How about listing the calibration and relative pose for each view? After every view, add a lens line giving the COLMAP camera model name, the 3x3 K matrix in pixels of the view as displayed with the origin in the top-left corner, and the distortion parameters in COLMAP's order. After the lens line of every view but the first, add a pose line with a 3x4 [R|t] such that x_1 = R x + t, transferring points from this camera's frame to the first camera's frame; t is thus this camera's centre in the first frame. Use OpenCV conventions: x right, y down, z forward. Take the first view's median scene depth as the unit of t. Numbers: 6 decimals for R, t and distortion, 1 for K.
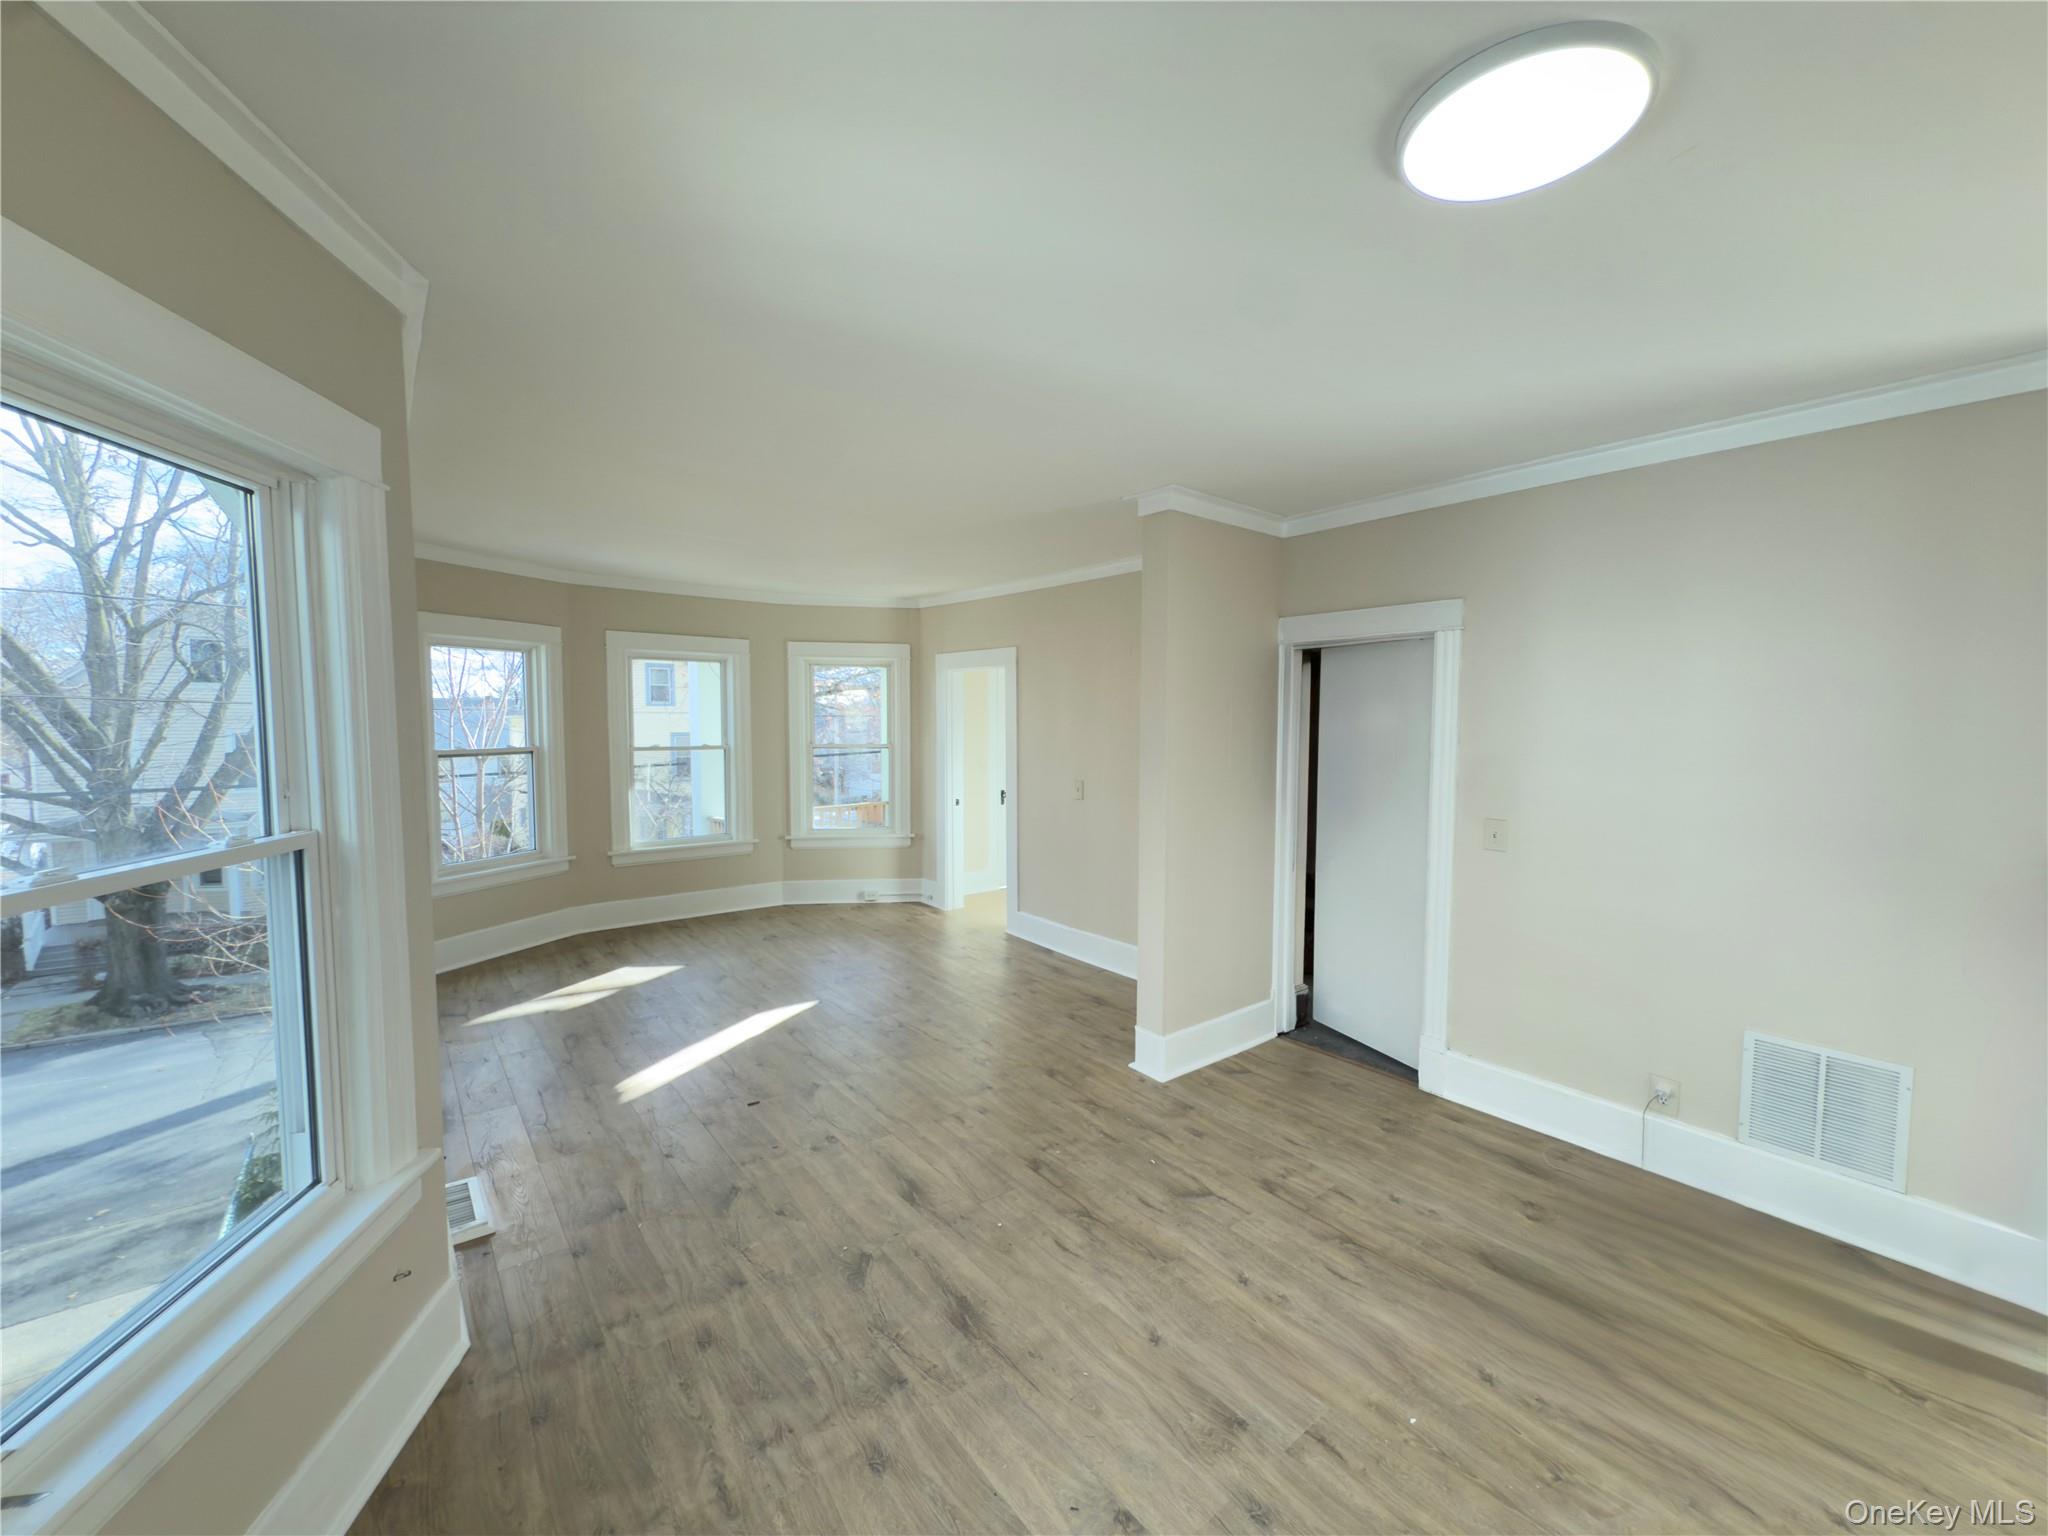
lens RADIAL K [[807.2, 0, 1024.0], [0, 807.2, 768.0], [0, 0, 1]] dist [-0.001234, -0.000009]
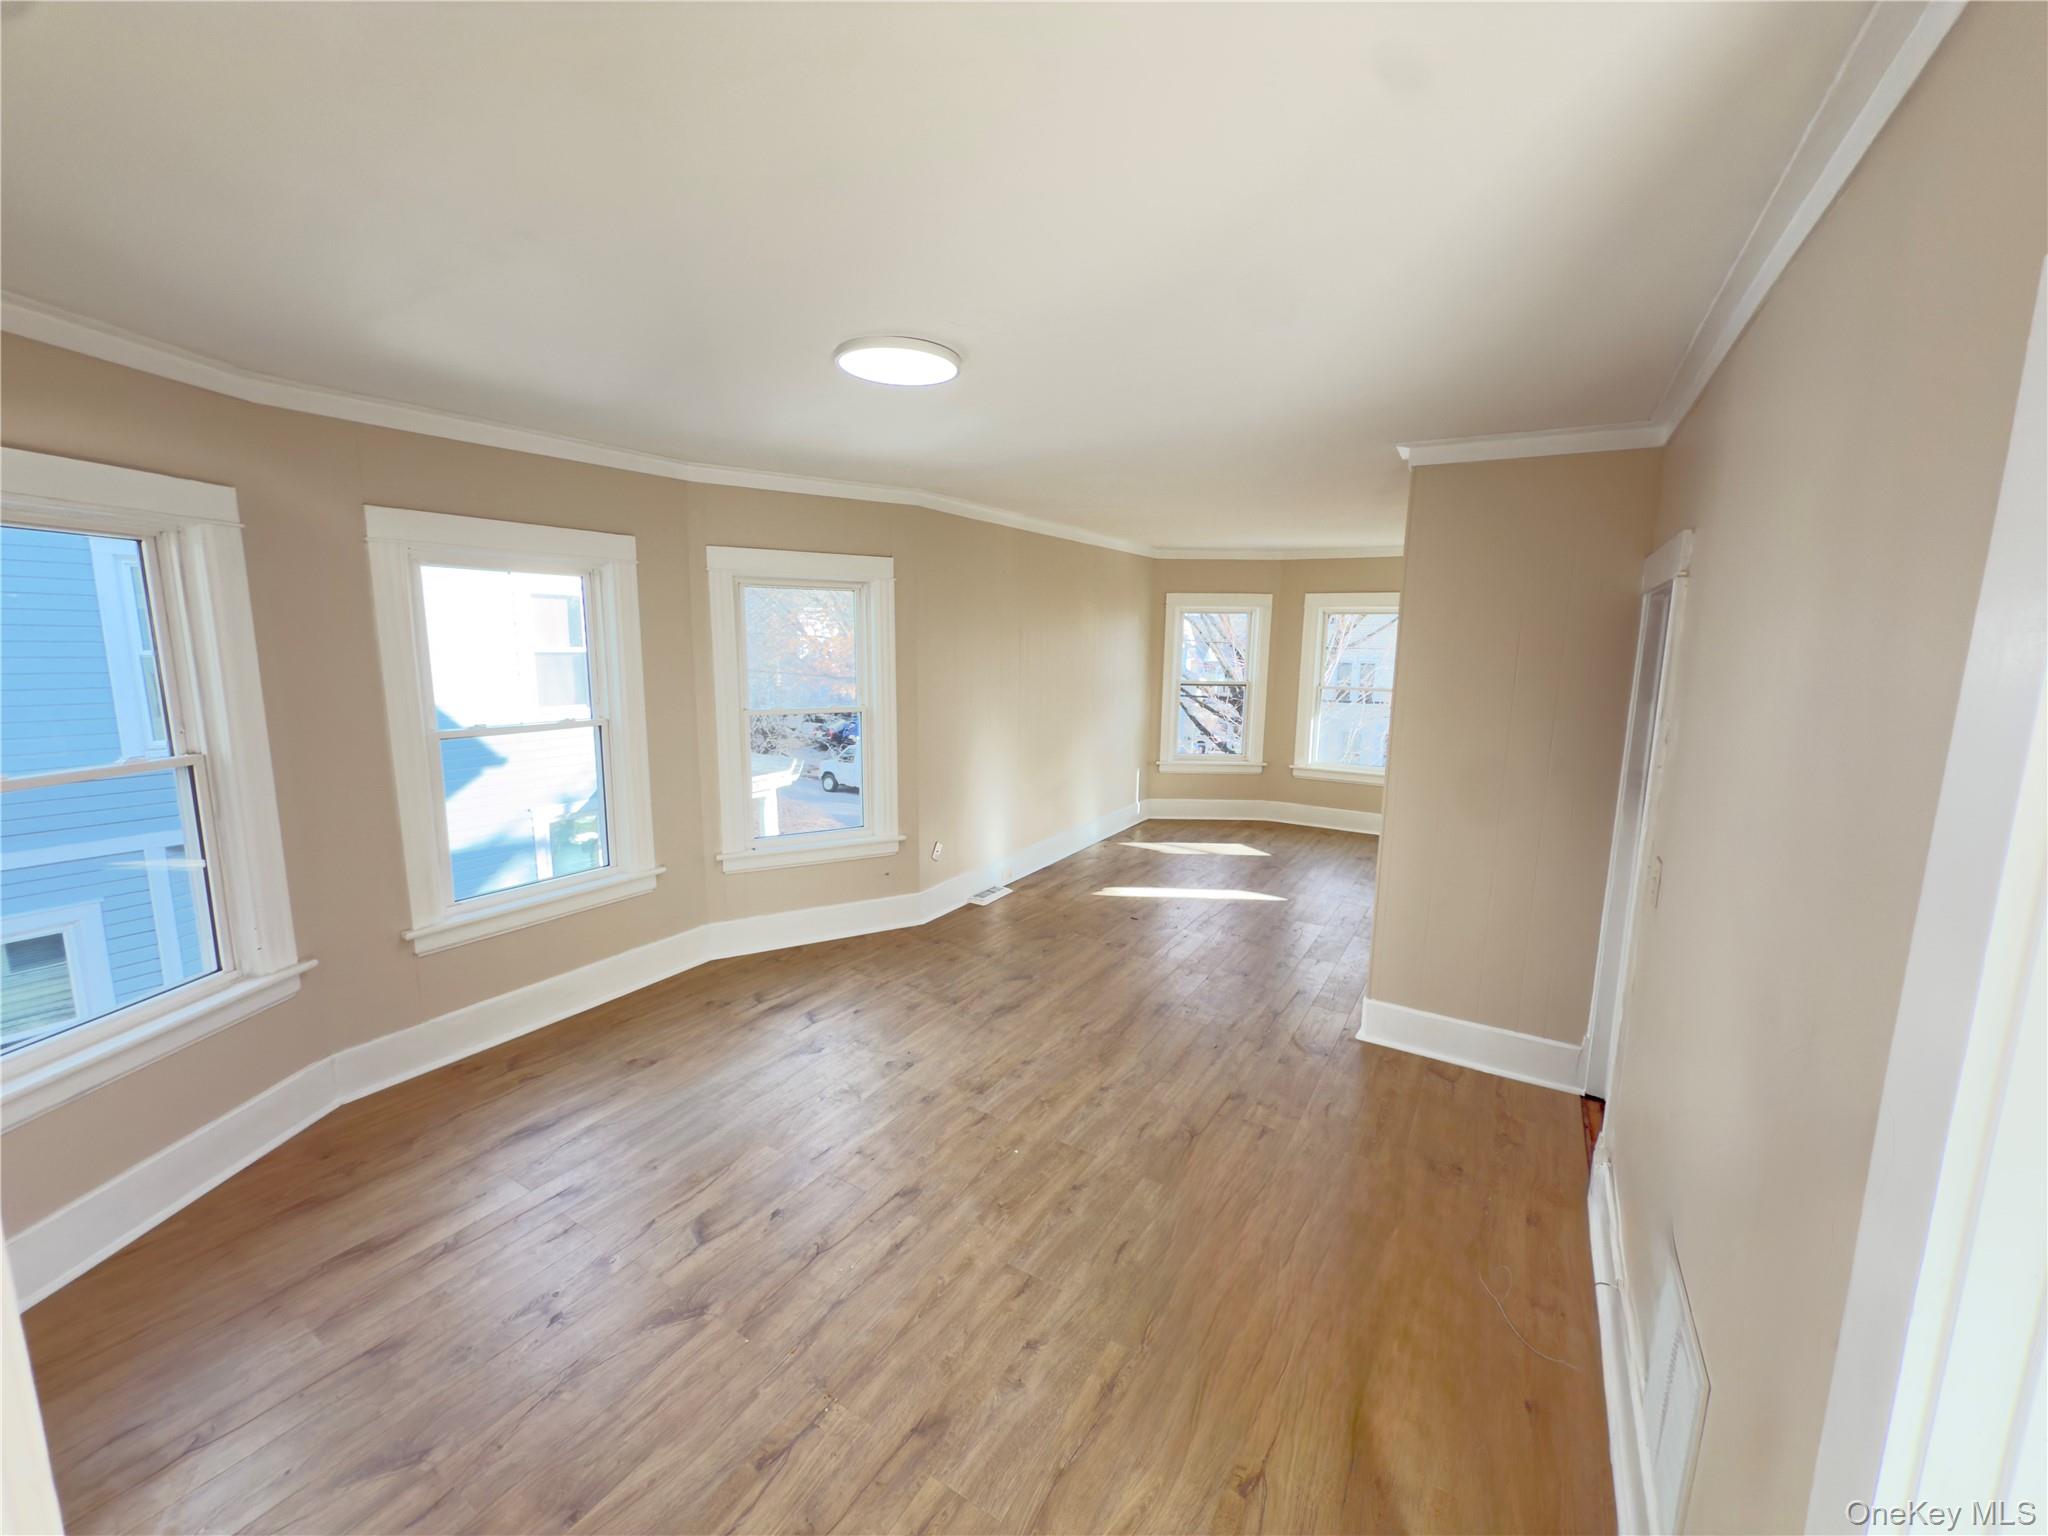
lens RADIAL K [[807.2, 0, 1024.0], [0, 807.2, 768.0], [0, 0, 1]] dist [-0.001234, -0.000009]
pose [[0.336086, 0.143977, -0.930762, 1.246030], [-0.064268, 0.989449, 0.129849, -0.076218], [0.939636, 0.016178, 0.341793, 0.328859]]
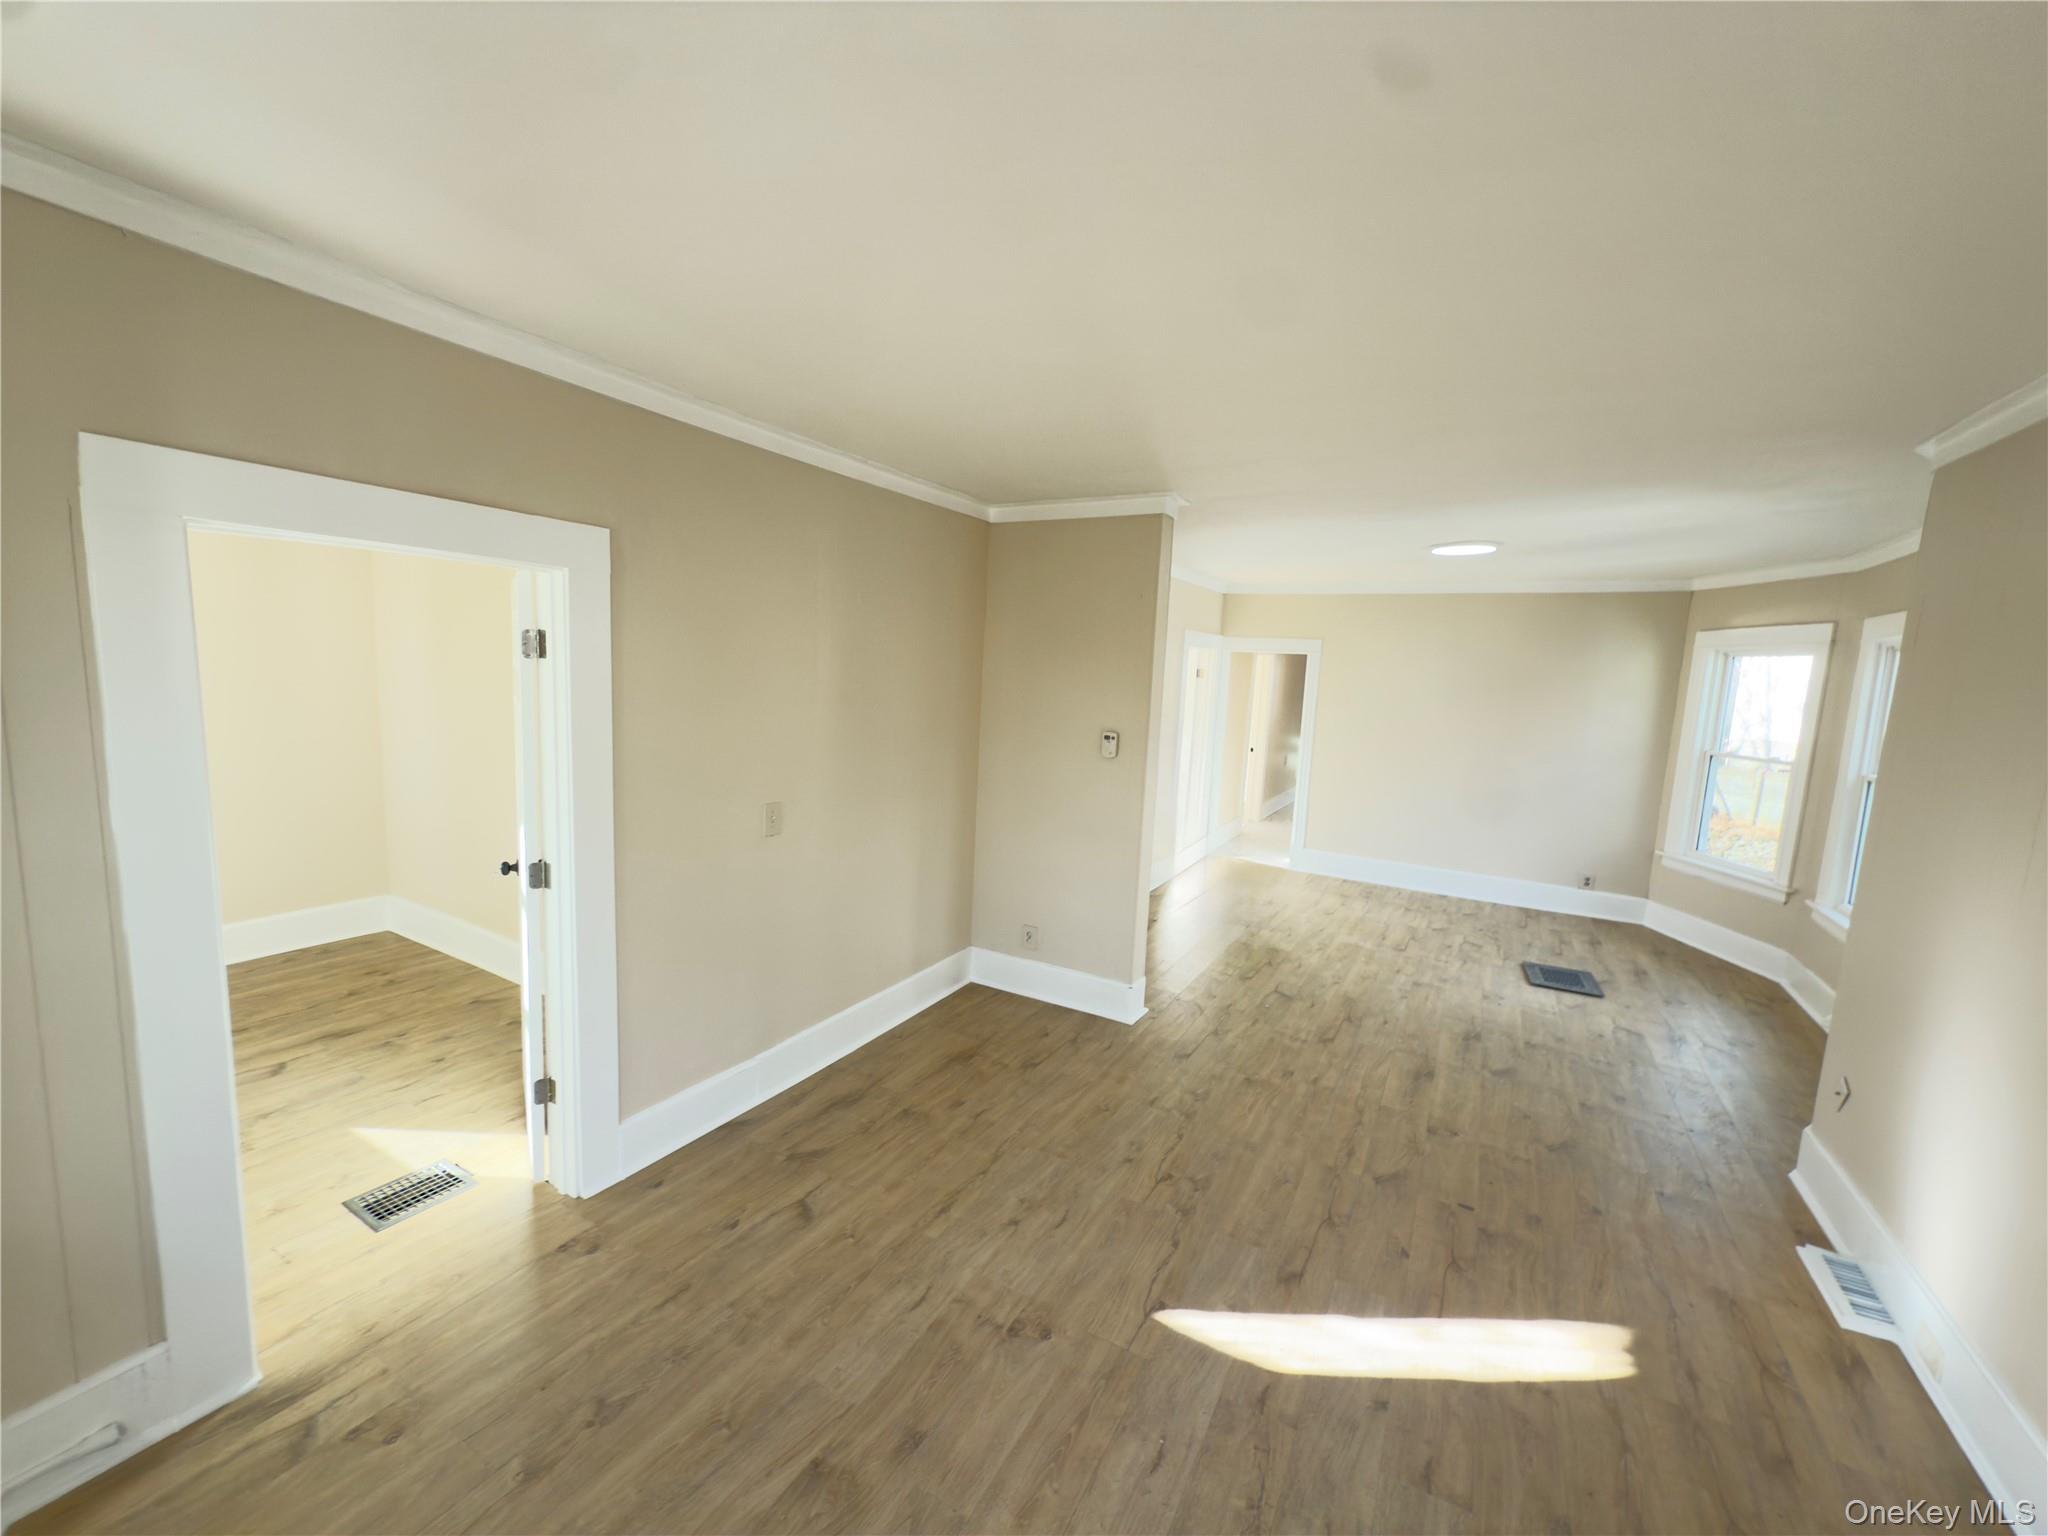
lens RADIAL K [[807.2, 0, 1024.0], [0, 807.2, 768.0], [0, 0, 1]] dist [-0.001234, -0.000009]
pose [[-0.365526, -0.140678, 0.920109, -1.079308], [0.009425, 0.987903, 0.154787, -0.200117], [-0.930753, 0.065251, -0.359779, 2.104676]]
